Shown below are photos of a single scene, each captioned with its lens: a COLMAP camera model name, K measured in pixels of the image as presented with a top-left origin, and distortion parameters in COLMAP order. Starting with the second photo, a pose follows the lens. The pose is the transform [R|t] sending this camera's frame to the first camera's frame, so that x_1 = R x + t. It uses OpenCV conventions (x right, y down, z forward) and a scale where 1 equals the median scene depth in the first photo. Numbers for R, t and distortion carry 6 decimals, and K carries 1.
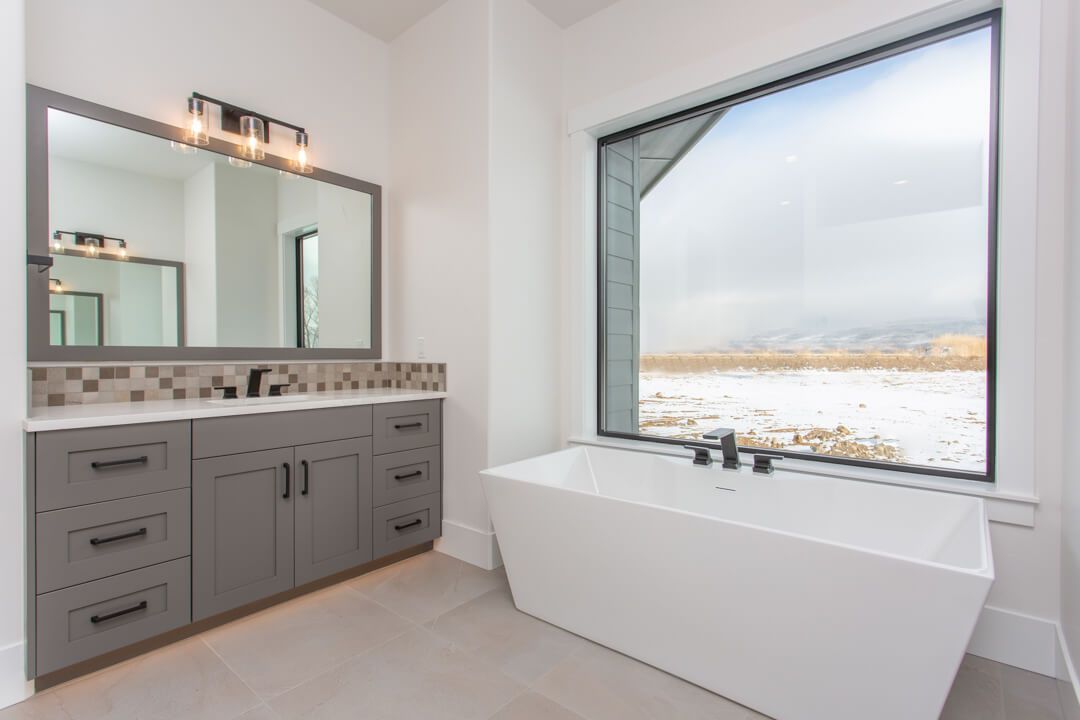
lens RADIAL K [[509.8, 0, 540.0], [0, 509.8, 360.0], [0, 0, 1]] dist [0.000180, 0.001380]
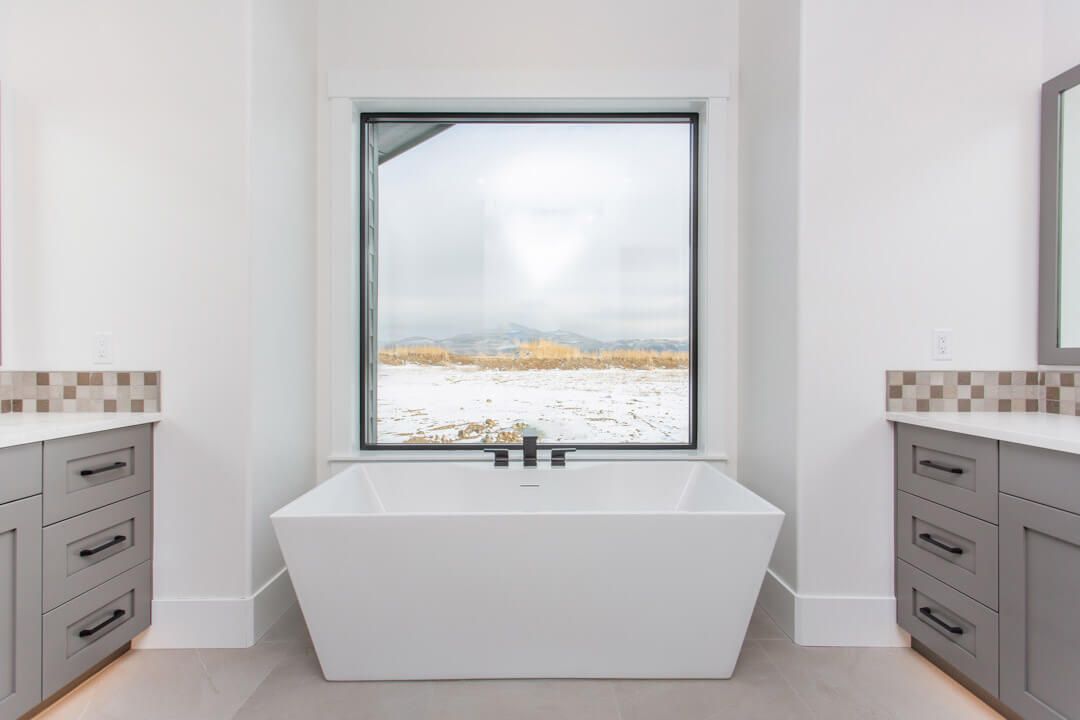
lens RADIAL K [[509.8, 0, 540.0], [0, 509.8, 360.0], [0, 0, 1]] dist [0.000180, 0.001380]
pose [[0.765203, -0.003669, 0.643778, -0.228375], [0.007058, 0.999971, -0.002692, -0.003028], [-0.643750, 0.006604, 0.765207, 0.136968]]
